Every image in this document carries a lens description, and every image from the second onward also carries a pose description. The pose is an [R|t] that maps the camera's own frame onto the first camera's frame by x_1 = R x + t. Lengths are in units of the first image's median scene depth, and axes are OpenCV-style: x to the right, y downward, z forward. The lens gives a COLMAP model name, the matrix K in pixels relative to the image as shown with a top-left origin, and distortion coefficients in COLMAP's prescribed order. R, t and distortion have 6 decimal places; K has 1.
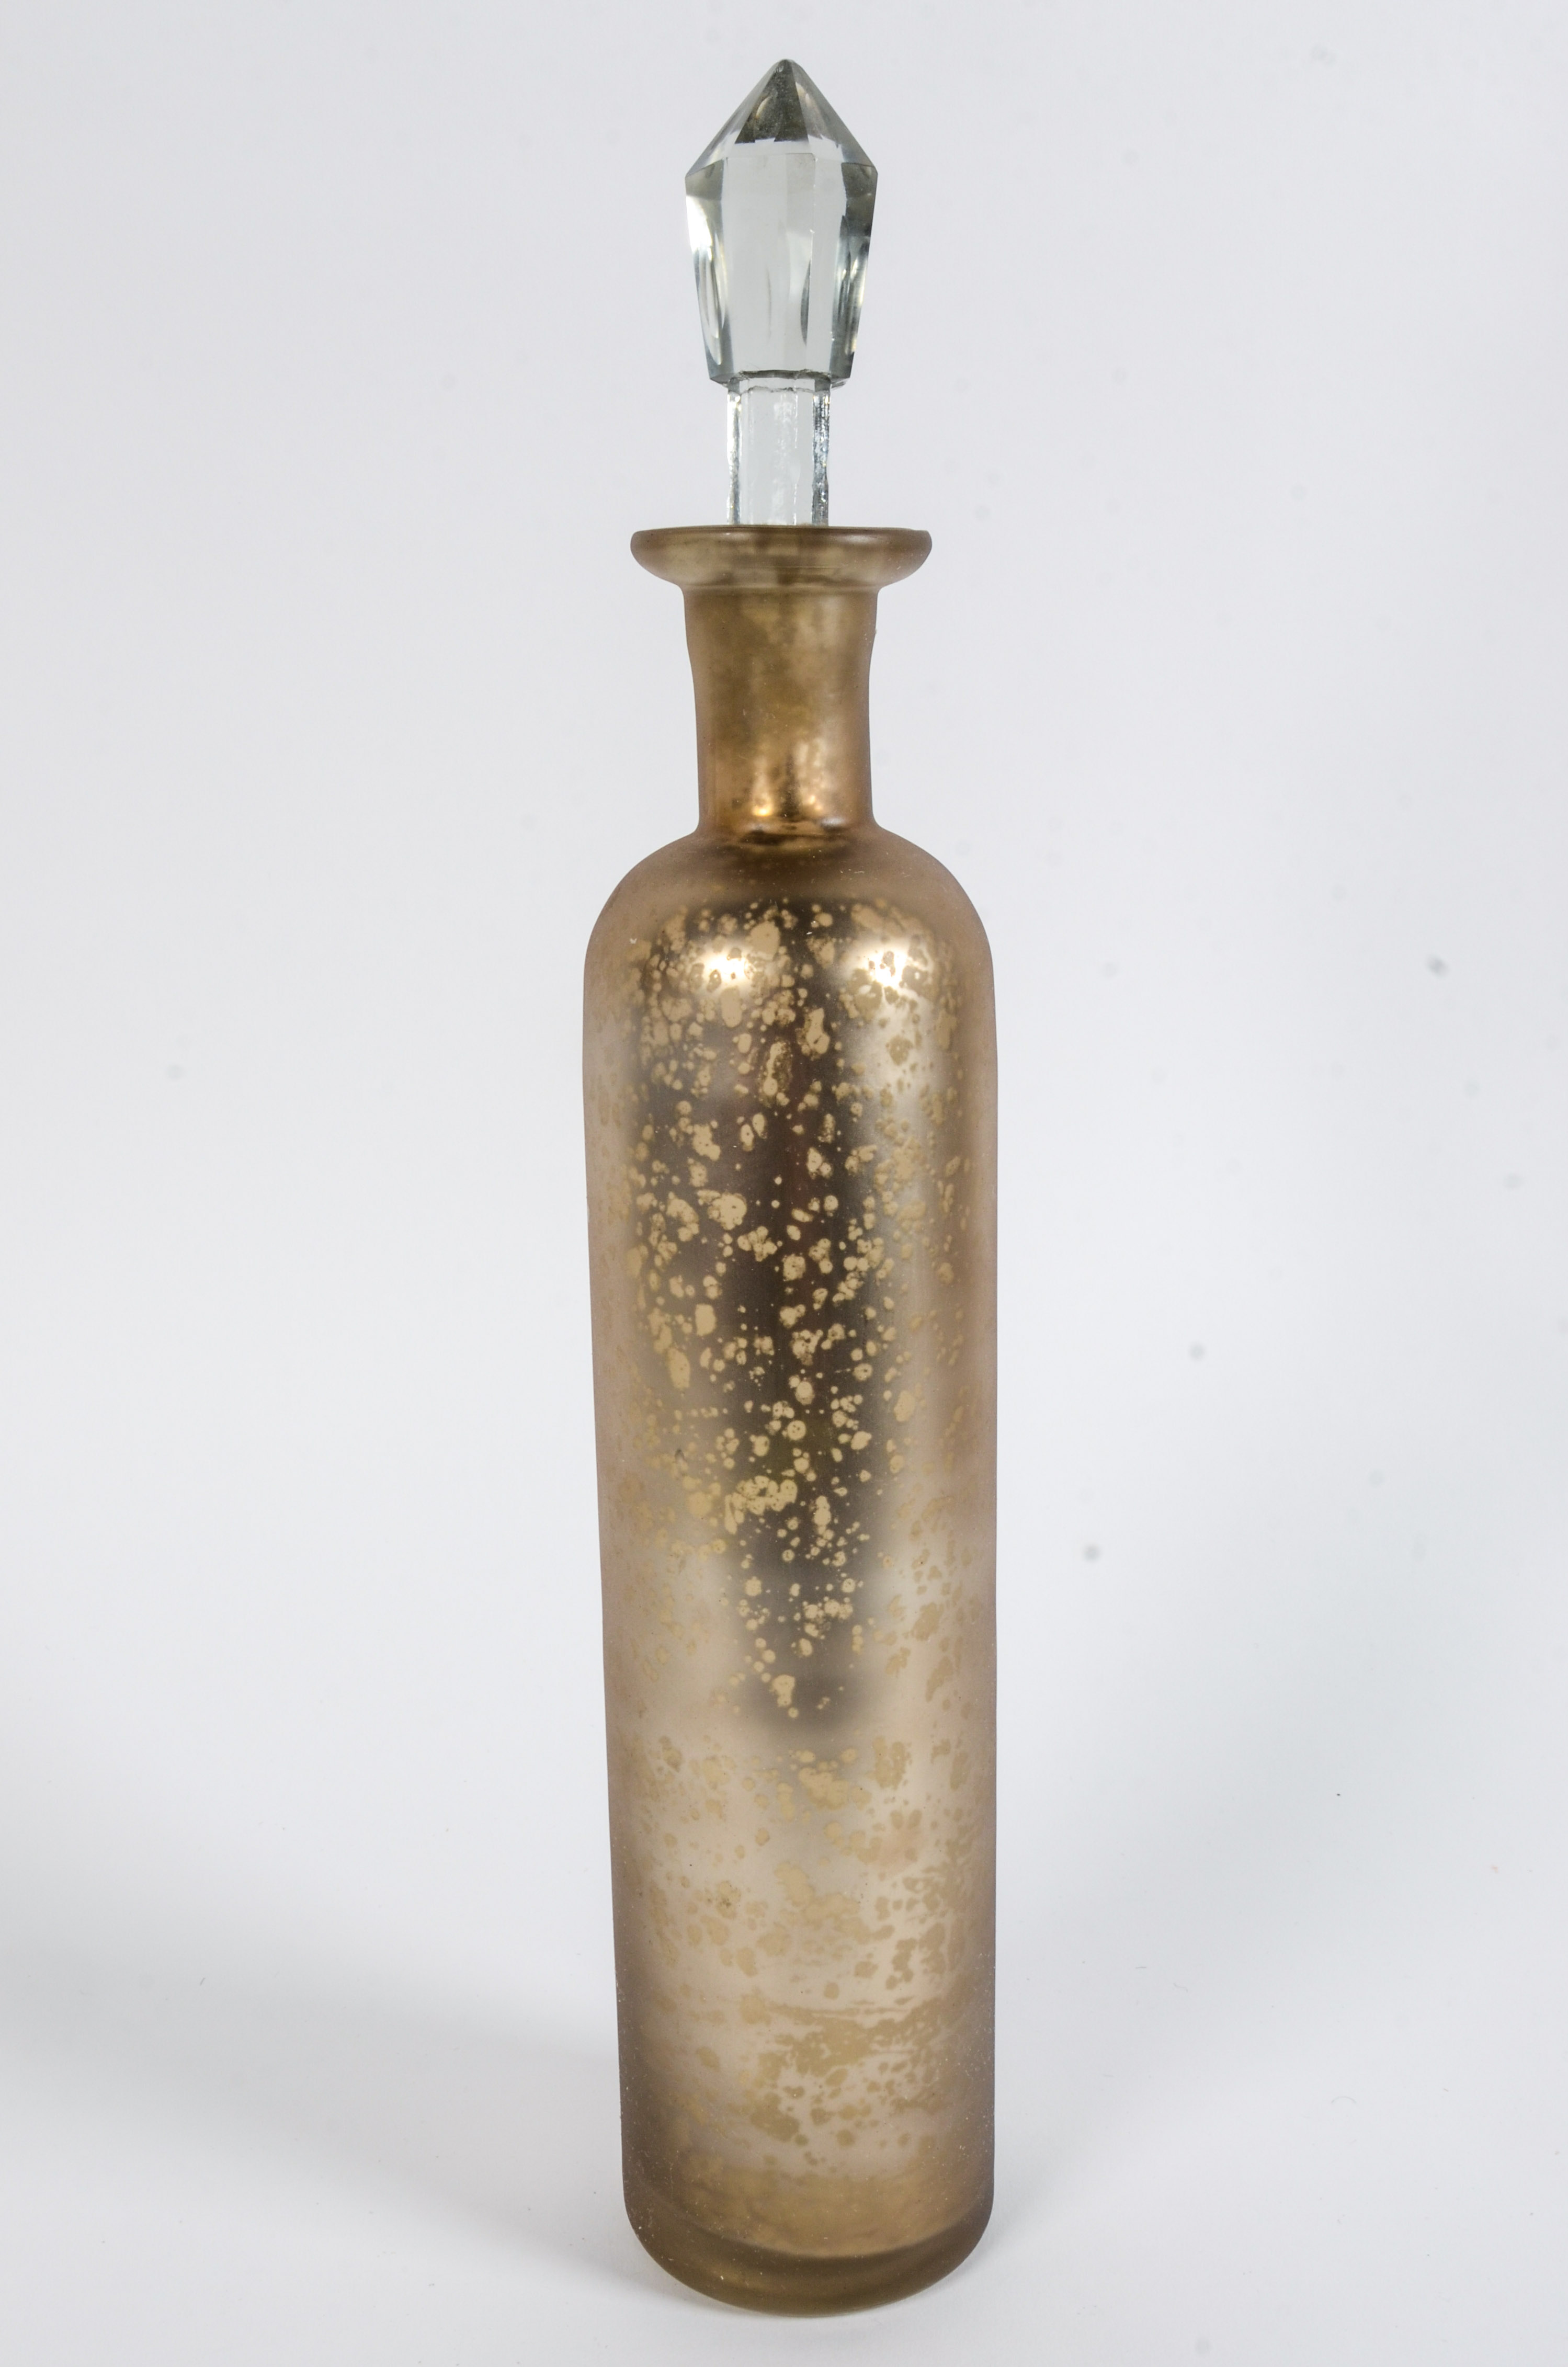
lens RADIAL K [[2409.6, 0, 788.8], [0, 2409.6, 1176.2], [0, 0, 1]] dist [-0.003608, 0.000000]
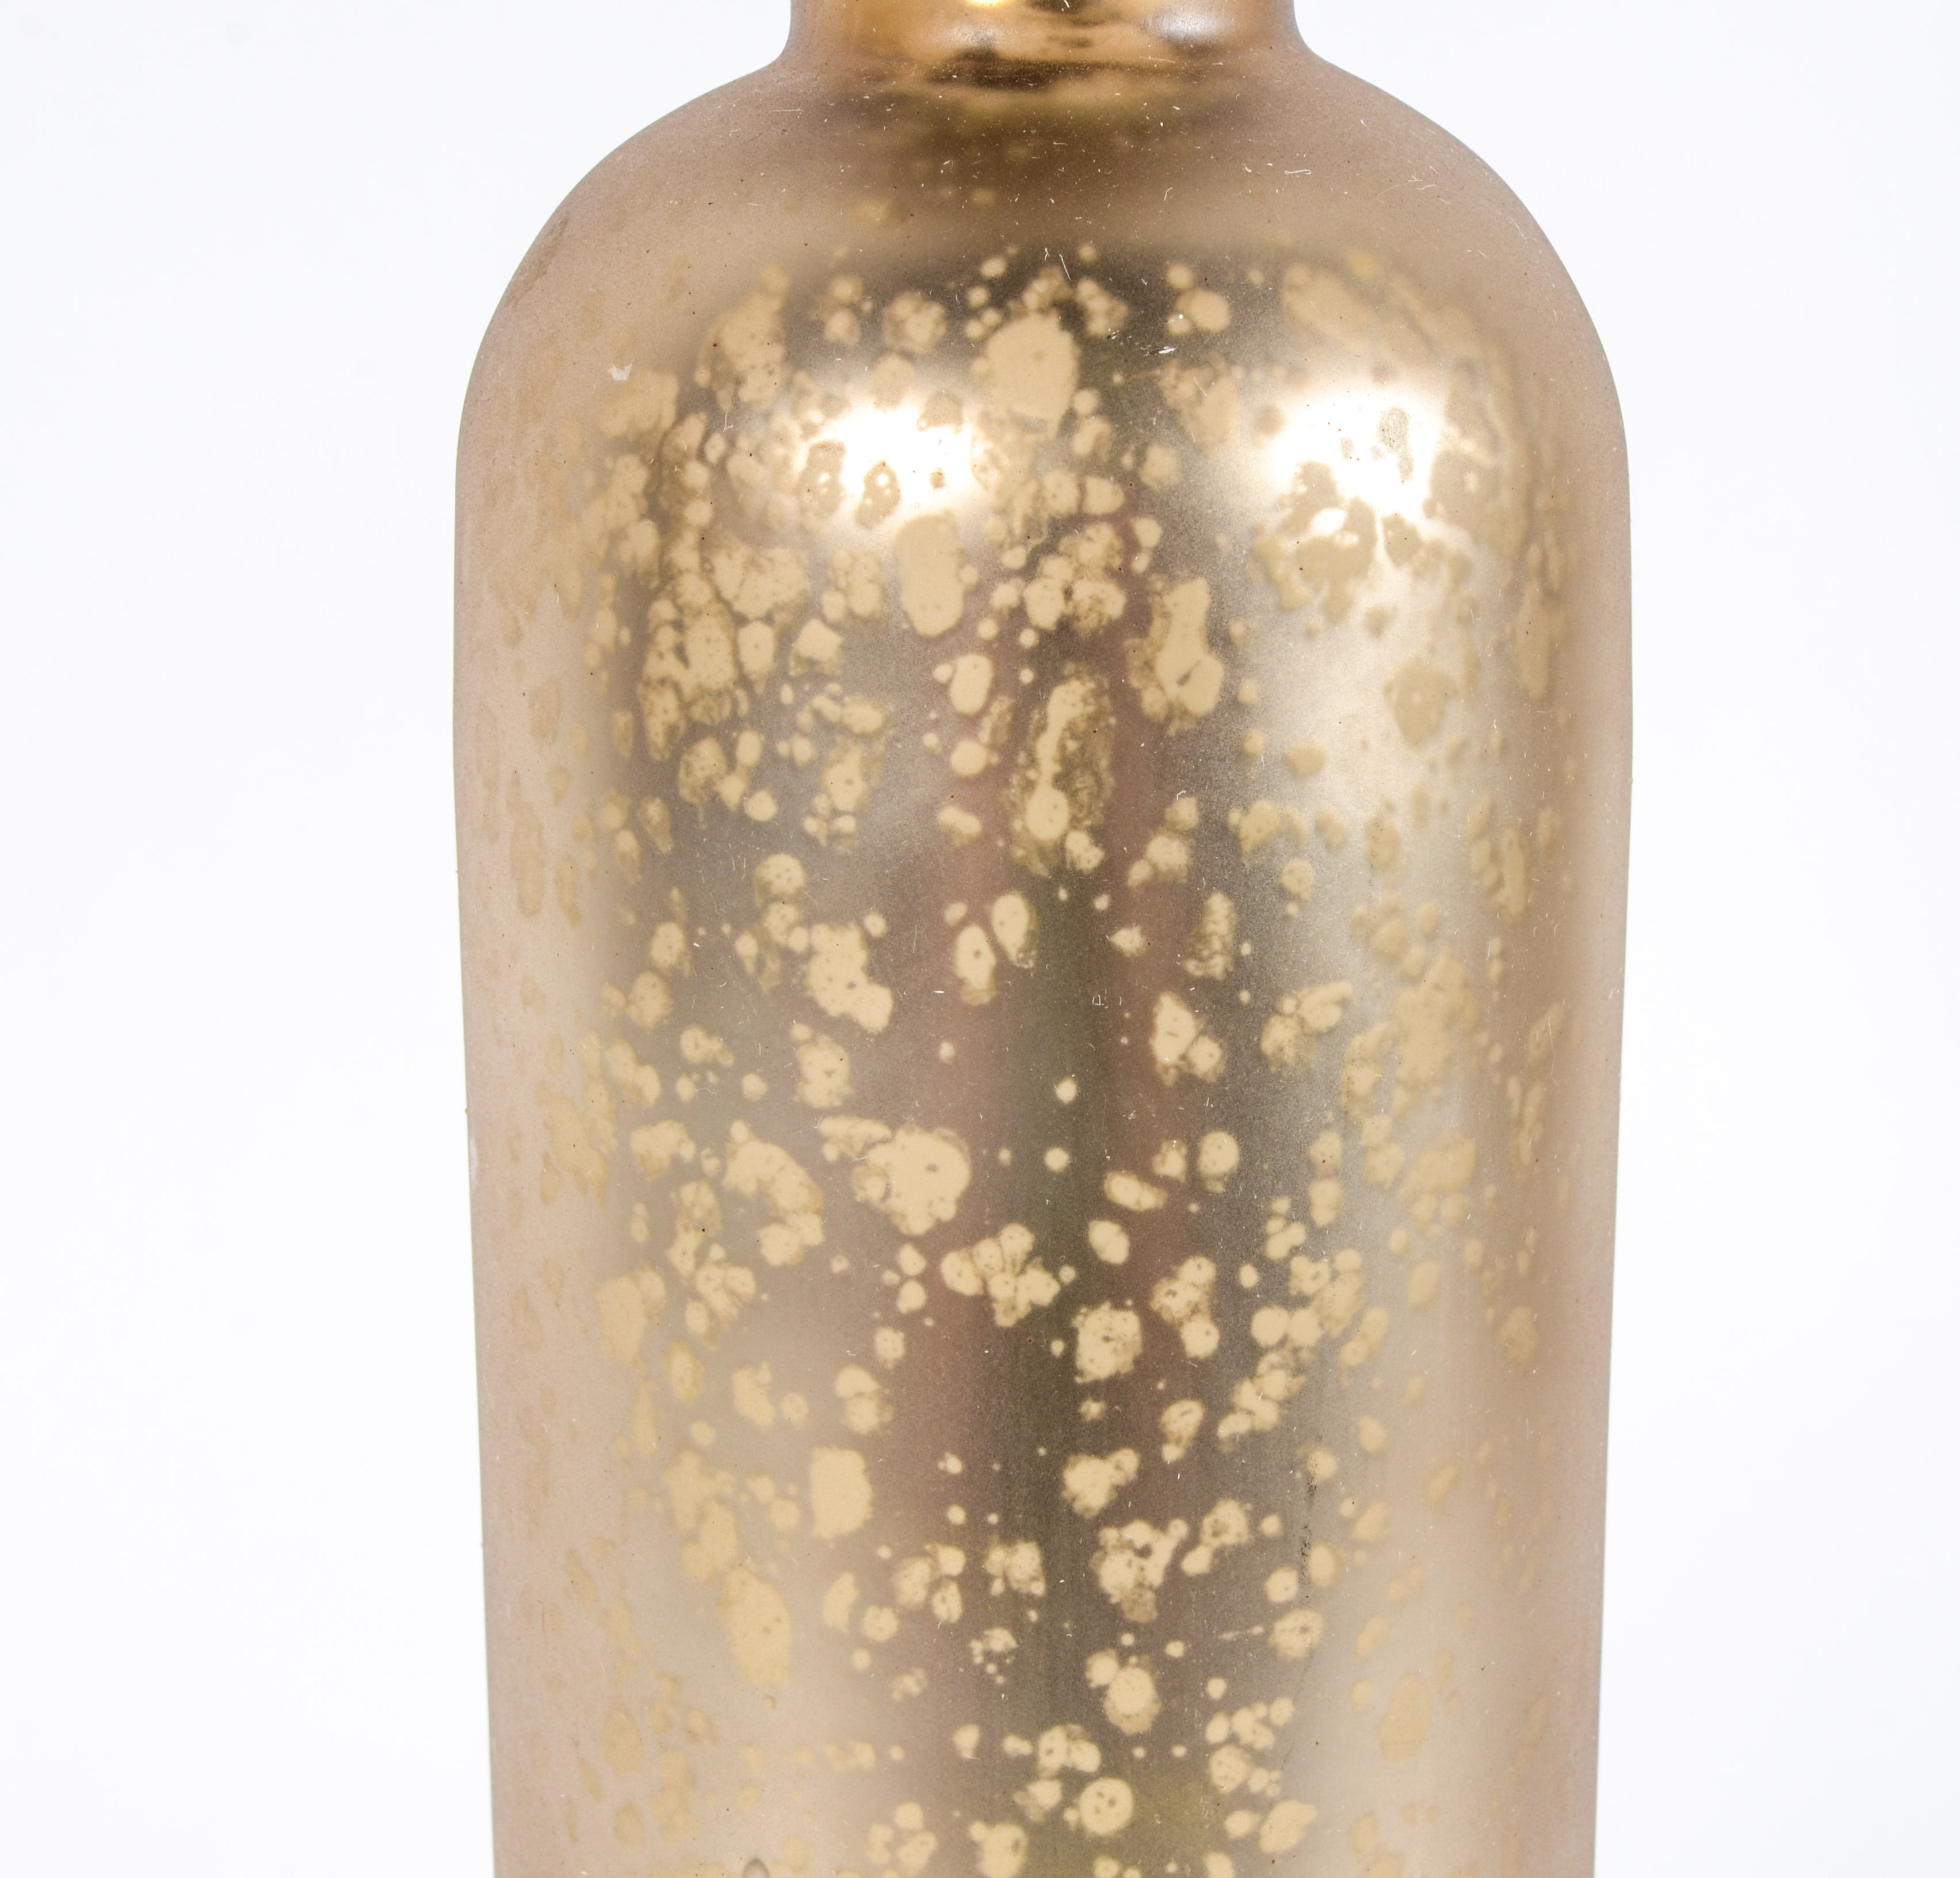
lens RADIAL K [[3712.4, 0, 975.5], [0, 3712.4, 945.2], [0, 0, 1]] dist [0.066704, 0.000000]
pose [[0.994441, -0.007927, 0.104999, -0.070881], [0.003715, 0.999183, 0.040250, -0.039245], [-0.105233, -0.039637, 0.993657, 0.483183]]
